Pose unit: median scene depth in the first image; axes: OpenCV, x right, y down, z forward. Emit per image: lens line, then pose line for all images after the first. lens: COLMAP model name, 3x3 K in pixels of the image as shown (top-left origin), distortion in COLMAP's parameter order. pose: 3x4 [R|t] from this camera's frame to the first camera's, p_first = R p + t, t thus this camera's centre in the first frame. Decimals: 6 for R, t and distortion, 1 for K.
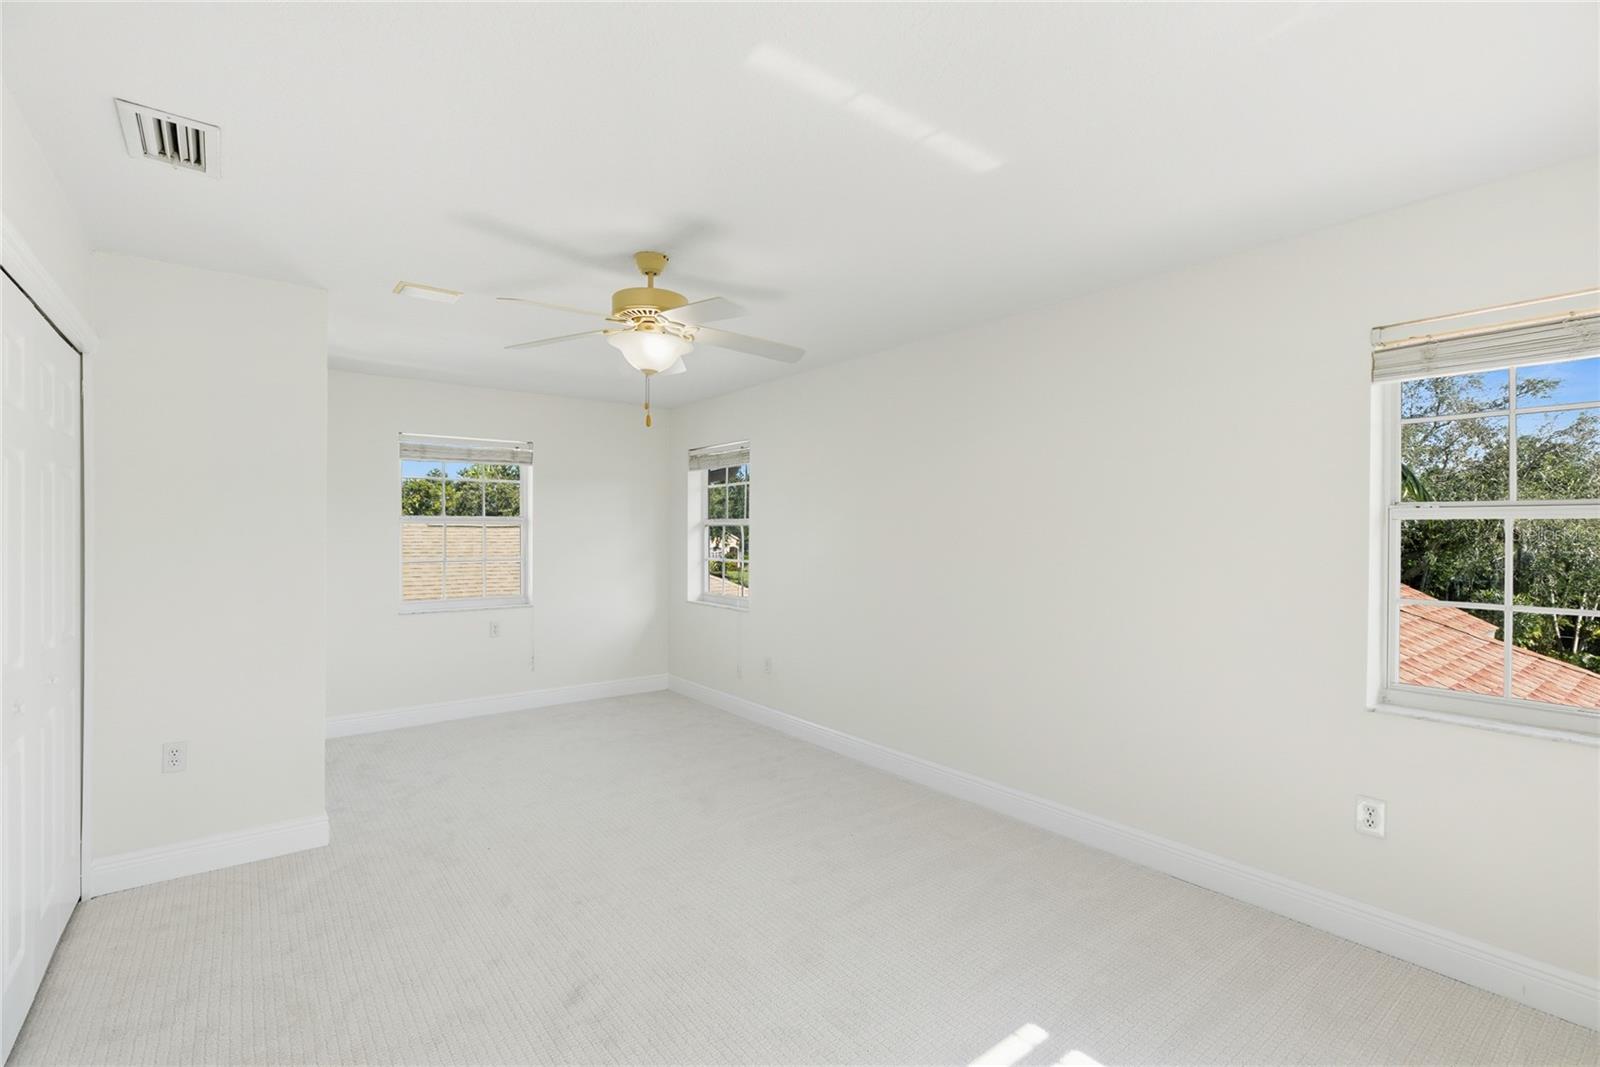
lens RADIAL K [[714.7, 0, 801.8], [0, 714.7, 531.8], [0, 0, 1]] dist [-0.000097, -0.000523]
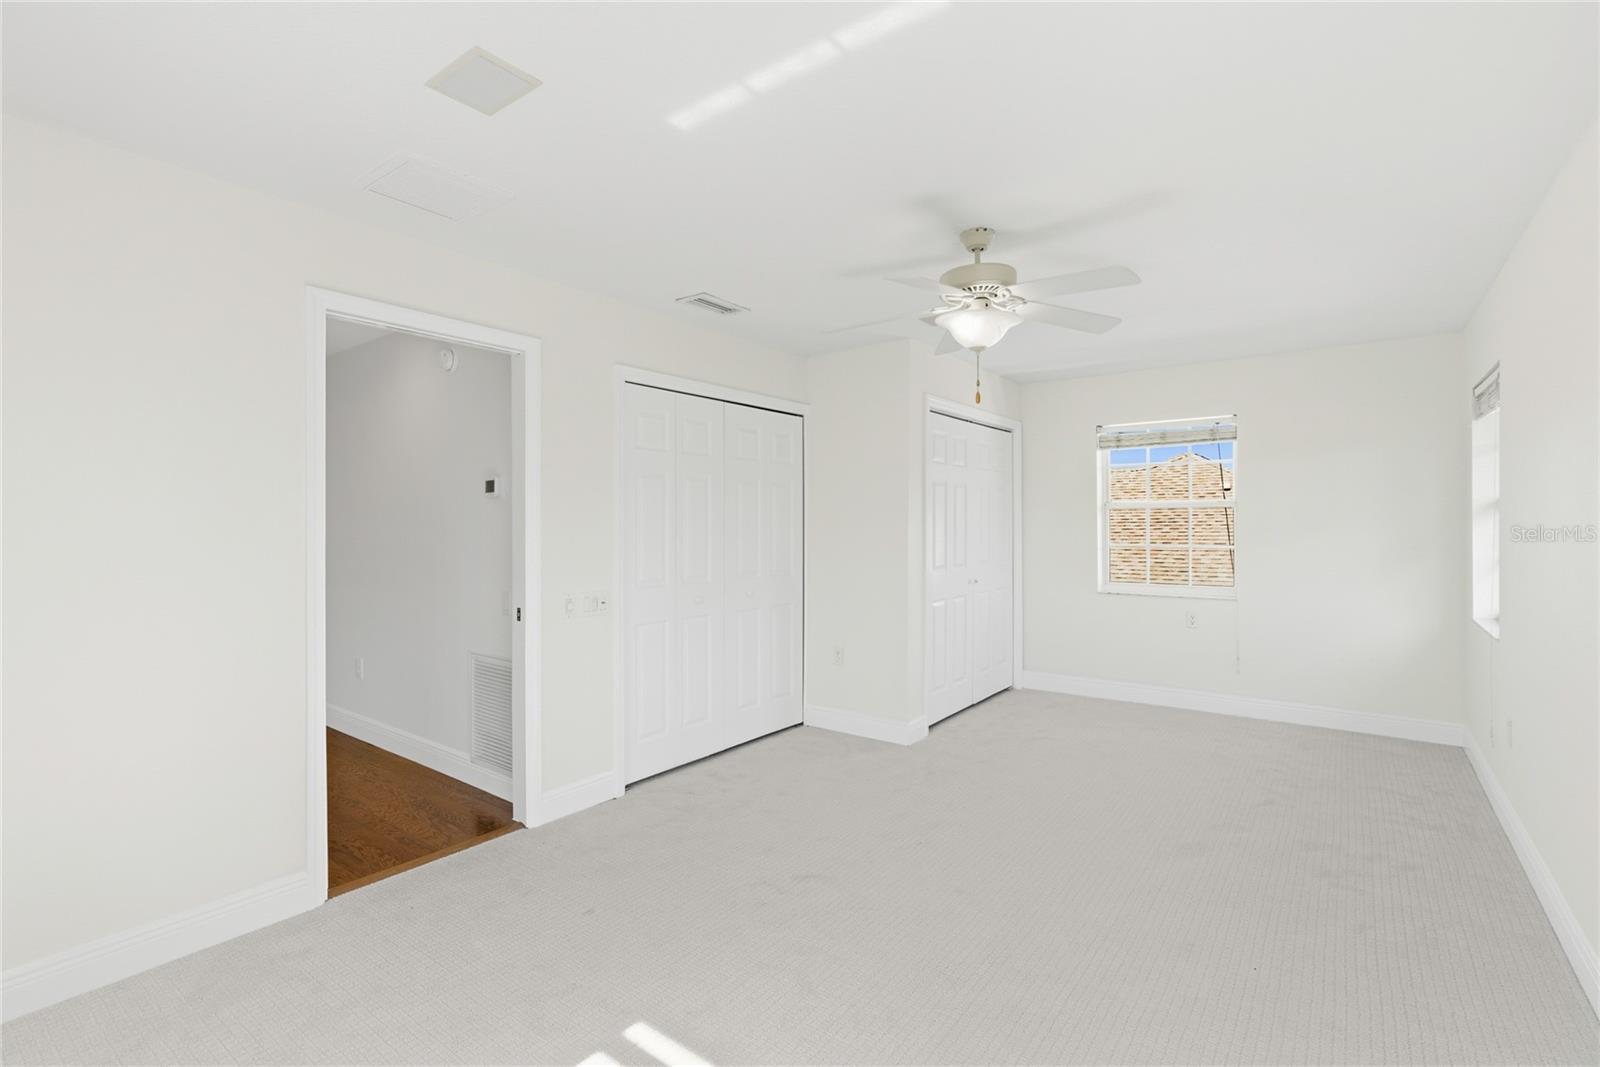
lens RADIAL K [[729.1, 0, 798.4], [0, 729.1, 526.8], [0, 0, 1]] dist [-0.001086, -0.000084]
pose [[0.257216, -0.001537, -0.966353, 0.372149], [0.004233, 0.999991, -0.000463, 0.012440], [0.966345, -0.003971, 0.257220, 0.263034]]
